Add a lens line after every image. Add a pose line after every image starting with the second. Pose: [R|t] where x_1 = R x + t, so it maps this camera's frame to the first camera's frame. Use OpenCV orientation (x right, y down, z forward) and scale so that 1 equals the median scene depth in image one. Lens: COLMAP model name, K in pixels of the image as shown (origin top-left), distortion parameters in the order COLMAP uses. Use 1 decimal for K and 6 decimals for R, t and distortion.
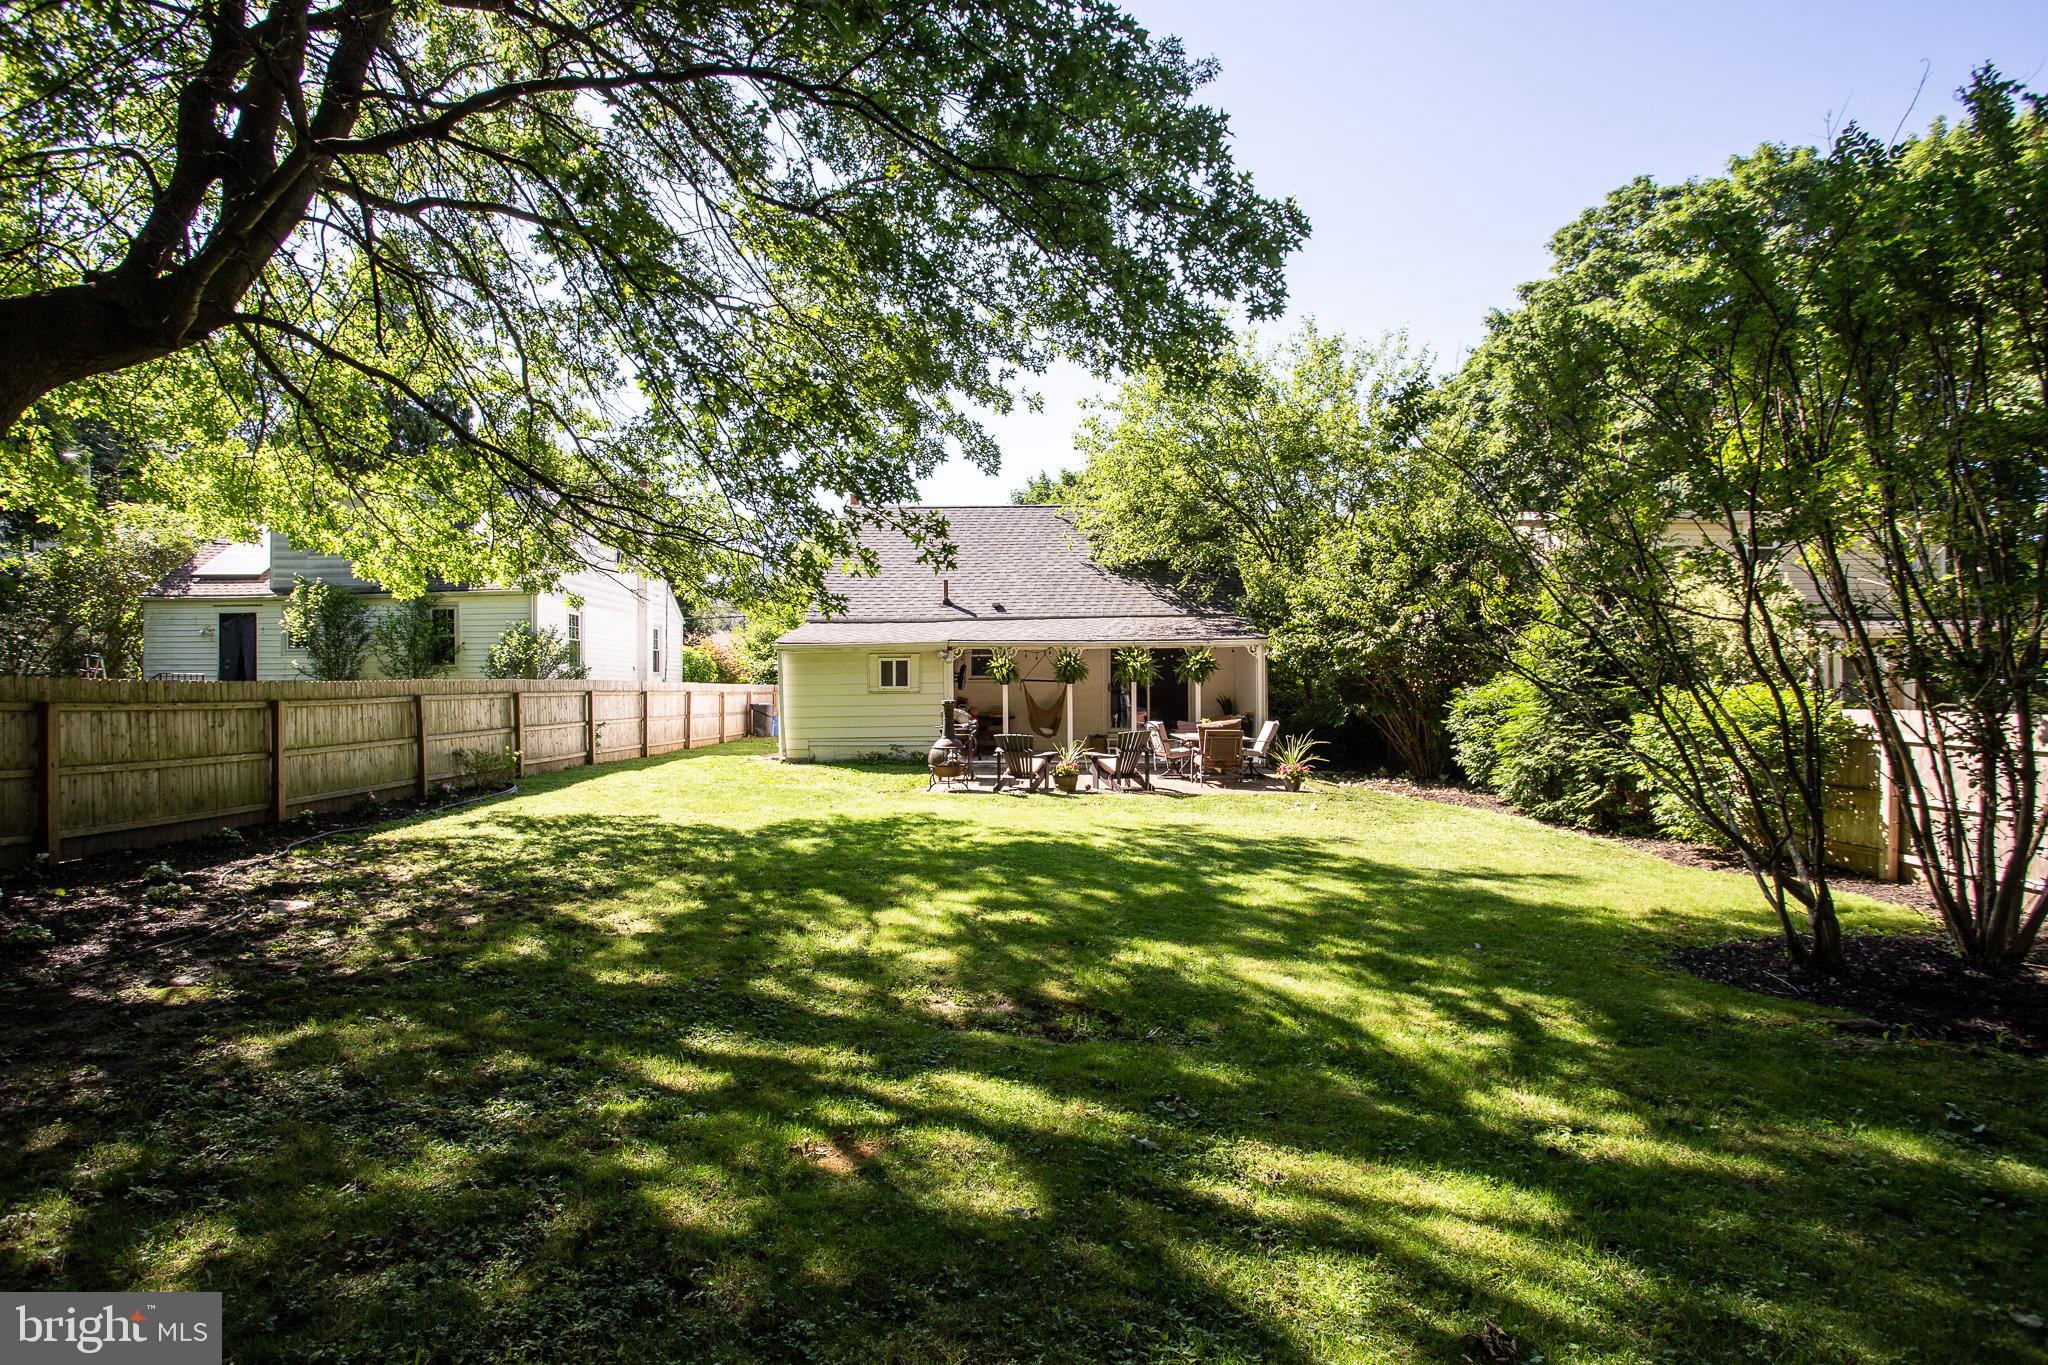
lens RADIAL K [[1026.4, 0, 1024.0], [0, 1026.4, 682.5], [0, 0, 1]] dist [0.000267, 0.000165]
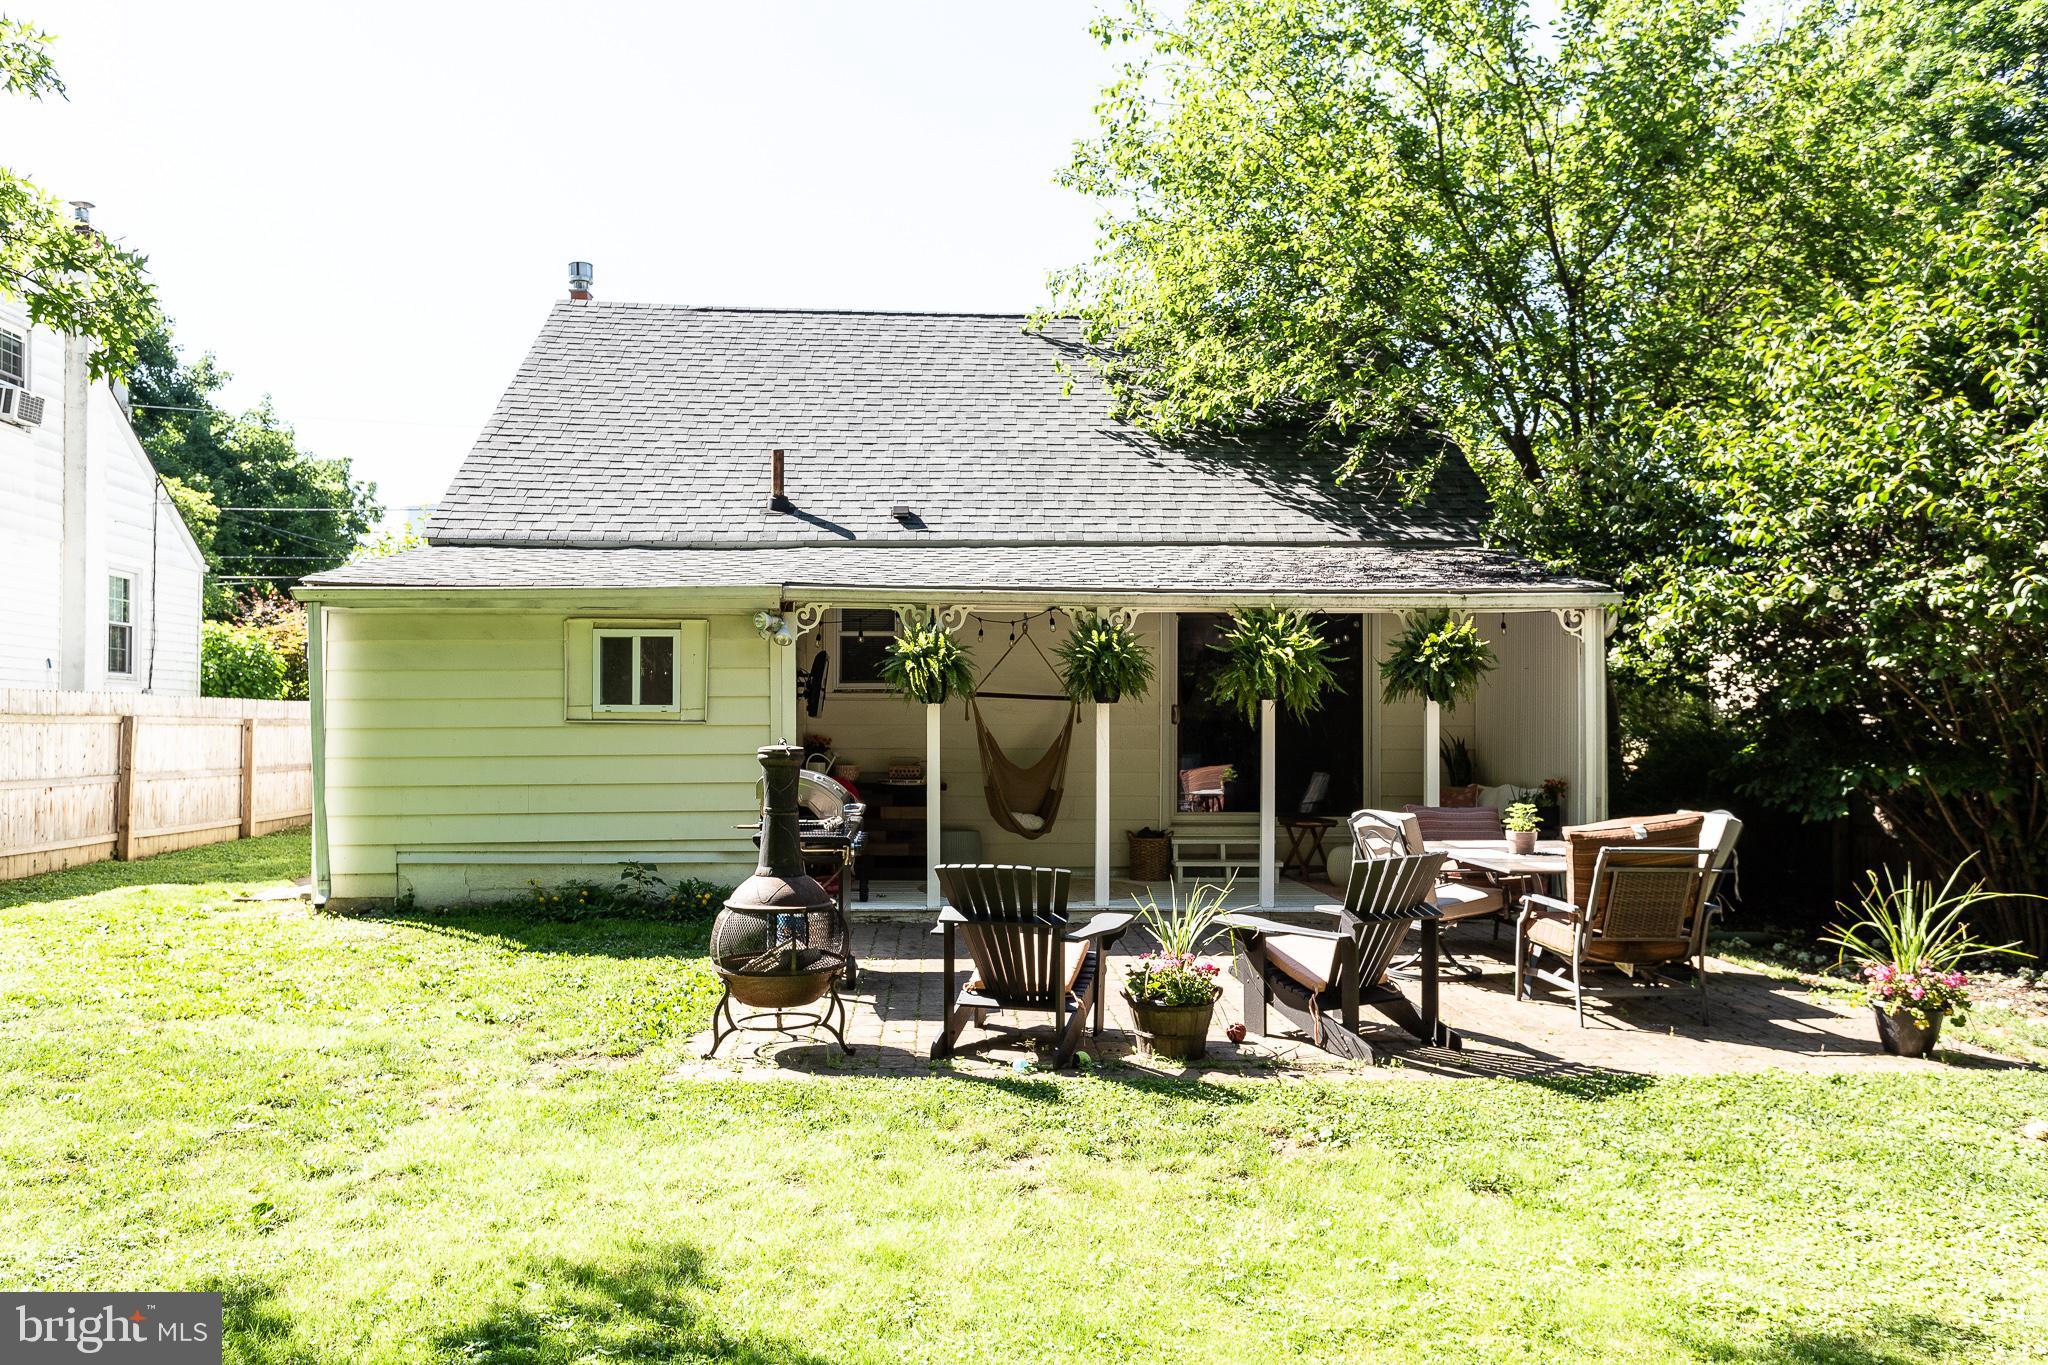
lens RADIAL K [[1597.4, 0, 1024.0], [0, 1597.4, 682.5], [0, 0, 1]] dist [-0.000836, -0.000257]
pose [[0.997030, 0.009979, 0.076360, -0.029924], [-0.008543, 0.999781, -0.019110, 0.005376], [-0.076534, 0.018401, 0.996897, 0.408651]]
